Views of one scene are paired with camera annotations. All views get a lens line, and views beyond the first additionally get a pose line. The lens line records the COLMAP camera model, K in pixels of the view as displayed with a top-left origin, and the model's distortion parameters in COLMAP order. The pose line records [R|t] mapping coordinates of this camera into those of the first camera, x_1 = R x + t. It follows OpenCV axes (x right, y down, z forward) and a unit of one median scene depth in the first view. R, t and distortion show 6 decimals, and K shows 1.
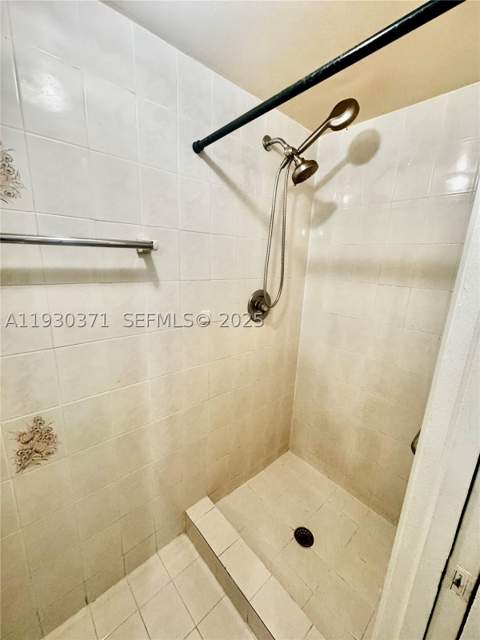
lens RADIAL K [[256.4, 0, 241.2], [0, 256.4, 317.8], [0, 0, 1]] dist [-0.004023, -0.000064]
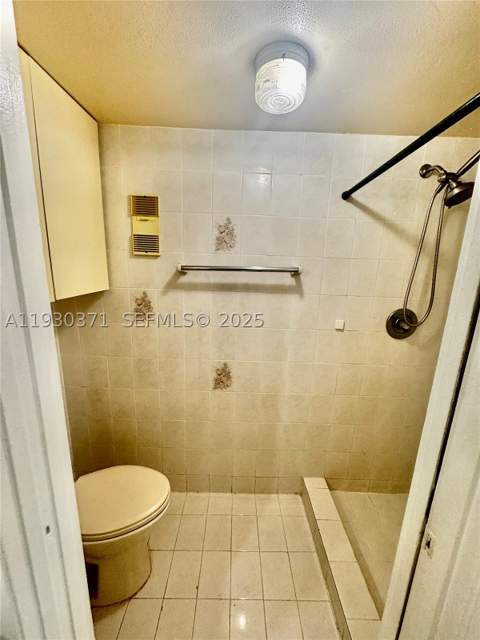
lens RADIAL K [[256.4, 0, 241.2], [0, 256.4, 317.8], [0, 0, 1]] dist [-0.004023, -0.000064]
pose [[0.746261, 0.121490, -0.654473, 0.318938], [-0.155204, 0.987862, 0.006406, 0.027159], [0.647307, 0.096797, 0.756058, -0.246792]]
